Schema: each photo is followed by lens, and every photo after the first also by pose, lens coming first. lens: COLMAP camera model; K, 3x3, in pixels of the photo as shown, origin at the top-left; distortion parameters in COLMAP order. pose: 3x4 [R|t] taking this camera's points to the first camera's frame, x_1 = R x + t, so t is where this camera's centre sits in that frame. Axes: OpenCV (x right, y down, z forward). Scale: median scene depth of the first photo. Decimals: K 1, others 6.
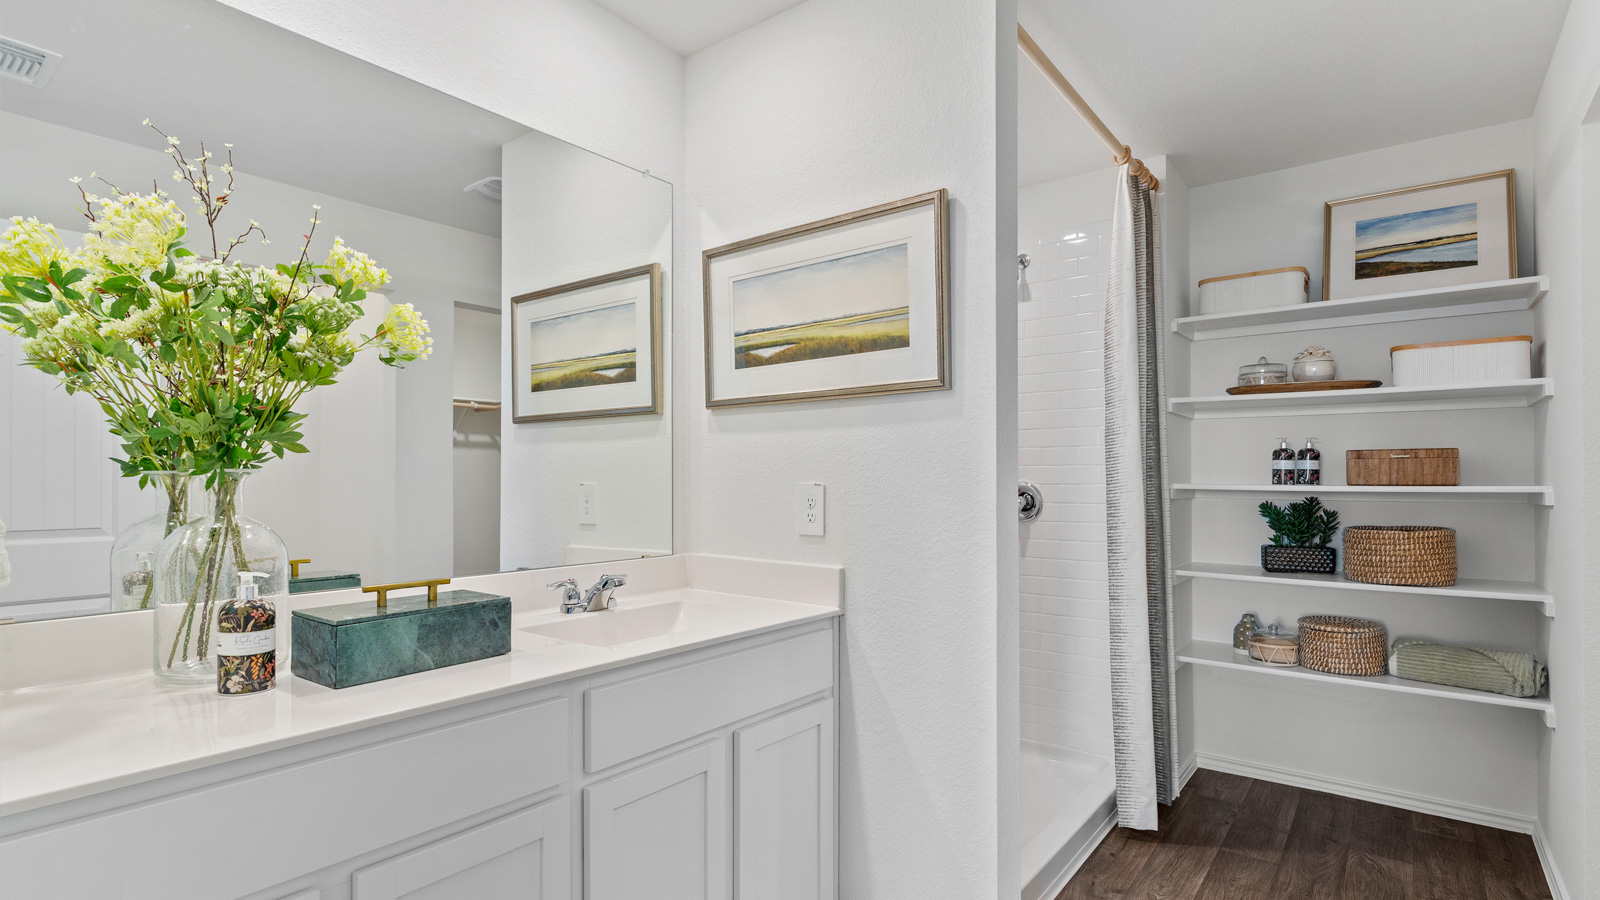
lens RADIAL K [[776.9, 0, 800.6], [0, 776.9, 463.6], [0, 0, 1]] dist [-0.002352, -0.000190]
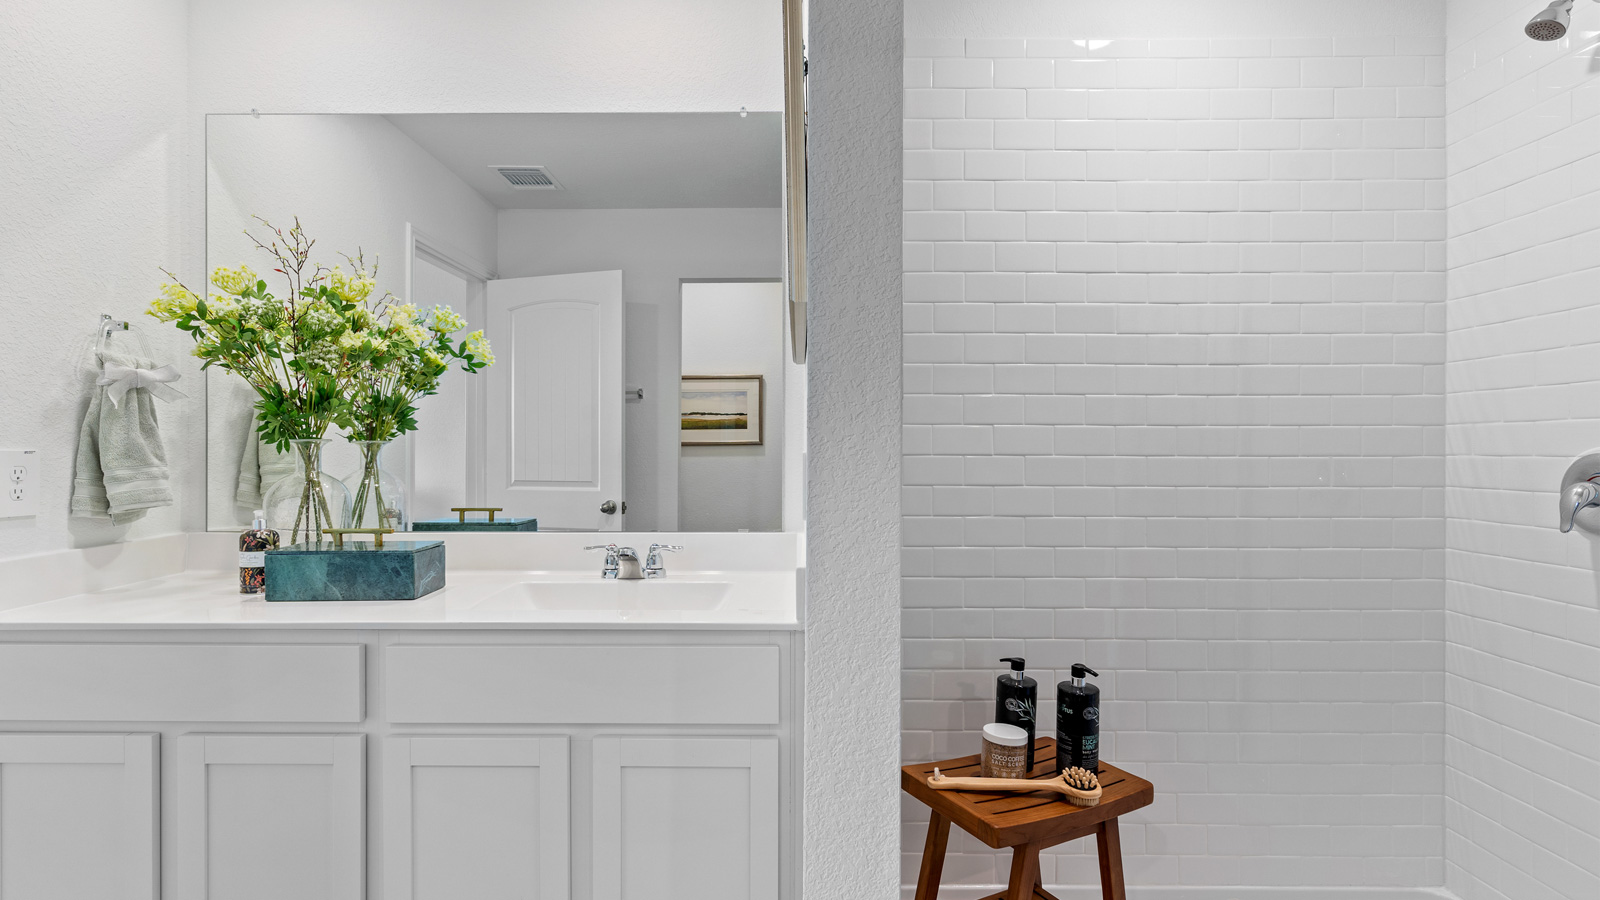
lens RADIAL K [[776.9, 0, 799.8], [0, 776.9, 444.6], [0, 0, 1]] dist [-0.002352, -0.000190]
pose [[0.611758, 0.004458, -0.791032, 0.946451], [0.017250, 0.999671, 0.018974, 0.006332], [0.790857, -0.025252, 0.611480, 0.828740]]
